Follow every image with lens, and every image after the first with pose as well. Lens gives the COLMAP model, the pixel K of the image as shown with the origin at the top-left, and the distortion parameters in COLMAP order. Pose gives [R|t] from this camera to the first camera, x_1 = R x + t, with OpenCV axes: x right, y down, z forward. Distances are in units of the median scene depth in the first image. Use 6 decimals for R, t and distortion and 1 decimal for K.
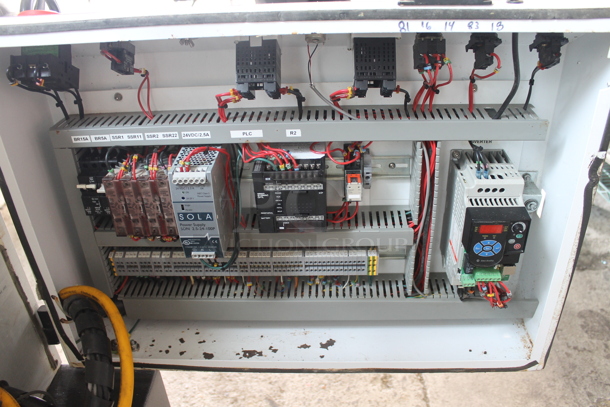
lens RADIAL K [[511.8, 0, 302.5], [0, 511.8, 189.8], [0, 0, 1]] dist [-0.115315, 0.060634]
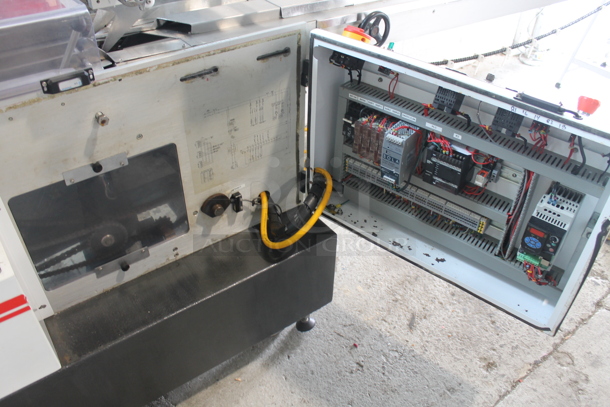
lens RADIAL K [[511.8, 0, 305.5], [0, 511.8, 204.3], [0, 0, 1]] dist [-0.115315, 0.060634]
pose [[0.812041, 0.417010, -0.408279, 0.354617], [-0.336139, 0.906094, 0.256913, -0.164643], [0.477075, -0.071385, 0.875959, -0.775373]]
